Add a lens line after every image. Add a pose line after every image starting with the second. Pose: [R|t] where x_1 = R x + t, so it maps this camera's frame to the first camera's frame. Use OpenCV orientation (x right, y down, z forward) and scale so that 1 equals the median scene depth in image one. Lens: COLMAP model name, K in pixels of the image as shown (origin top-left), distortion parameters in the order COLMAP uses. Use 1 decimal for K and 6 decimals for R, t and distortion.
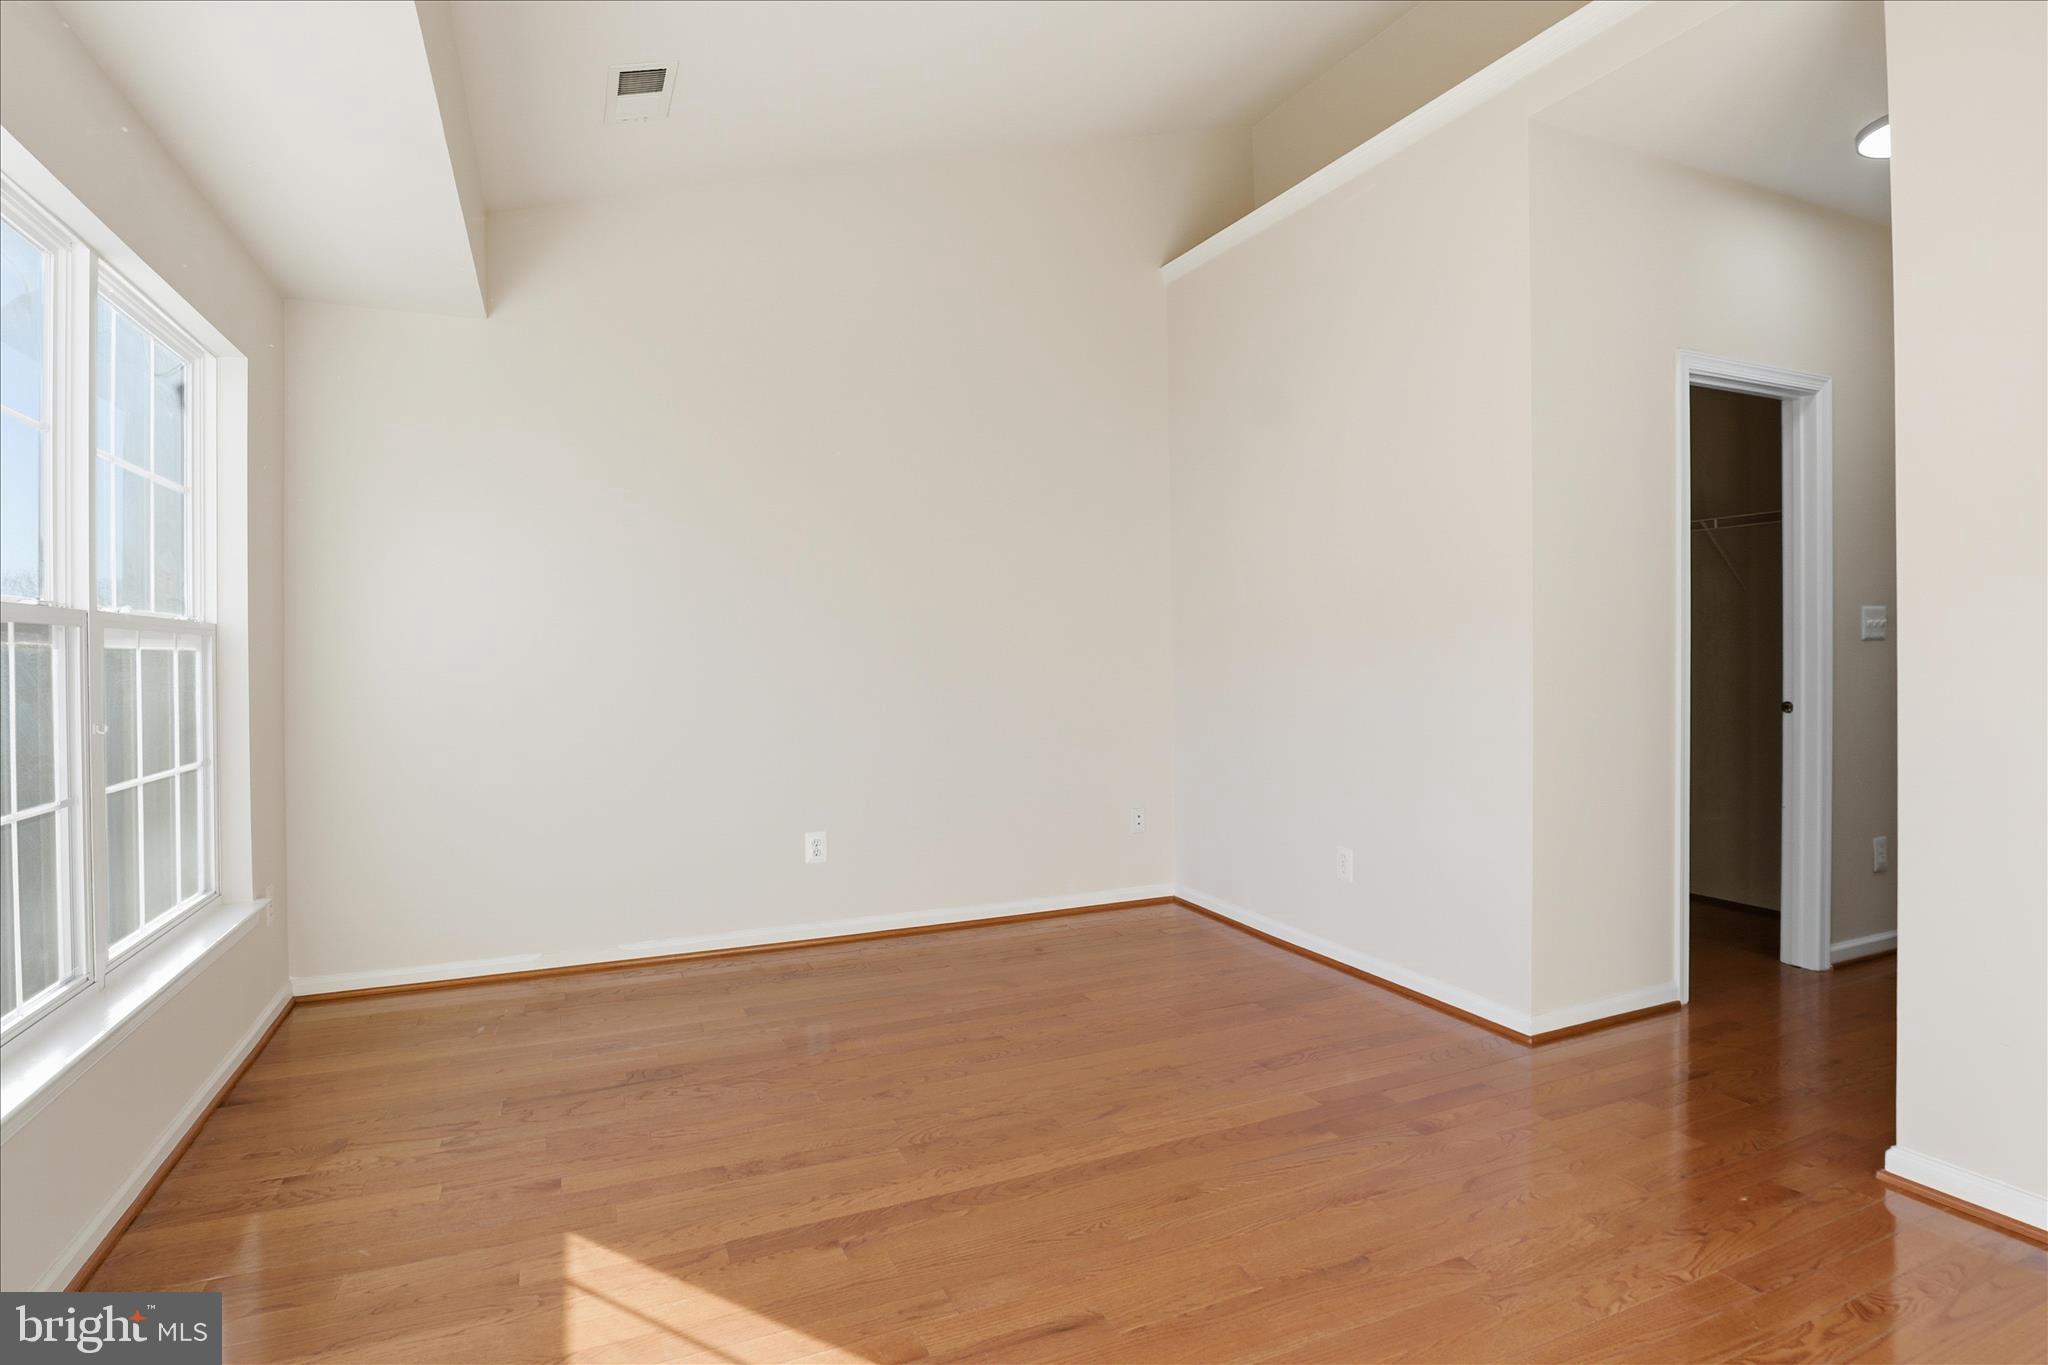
lens RADIAL K [[1041.2, 0, 1024.0], [0, 1041.2, 644.5], [0, 0, 1]] dist [-0.029506, 0.009990]
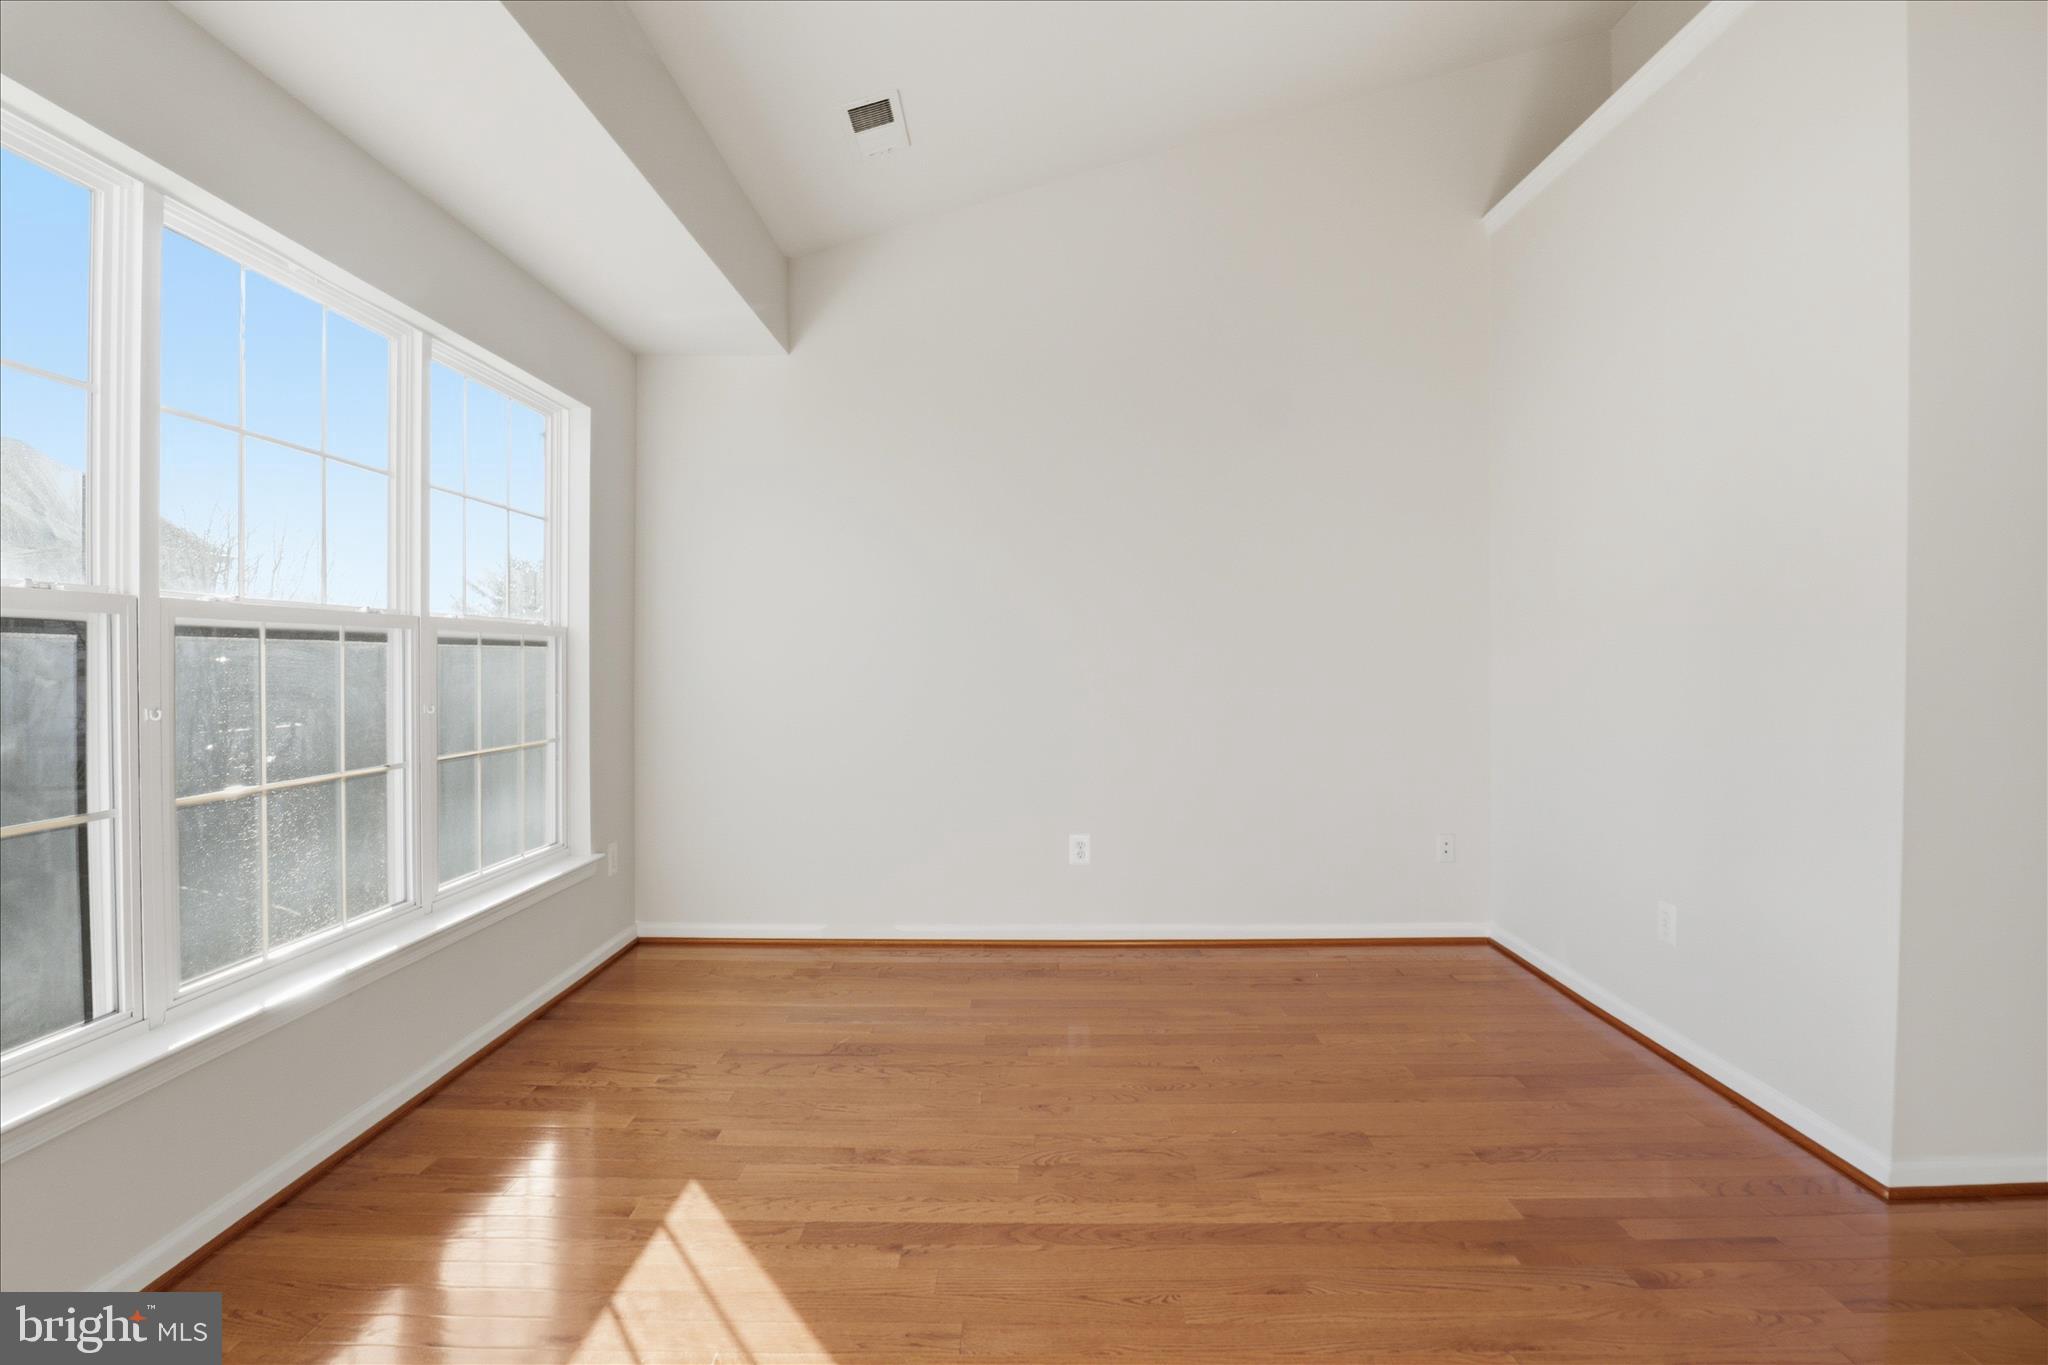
lens RADIAL K [[1027.2, 0, 1063.8], [0, 1027.2, 653.5], [0, 0, 1]] dist [-0.035391, 0.013668]
pose [[0.914671, 0.005178, -0.404167, 0.279138], [-0.003757, 0.999984, 0.004308, 0.004541], [0.404183, -0.002422, 0.914675, 0.138075]]
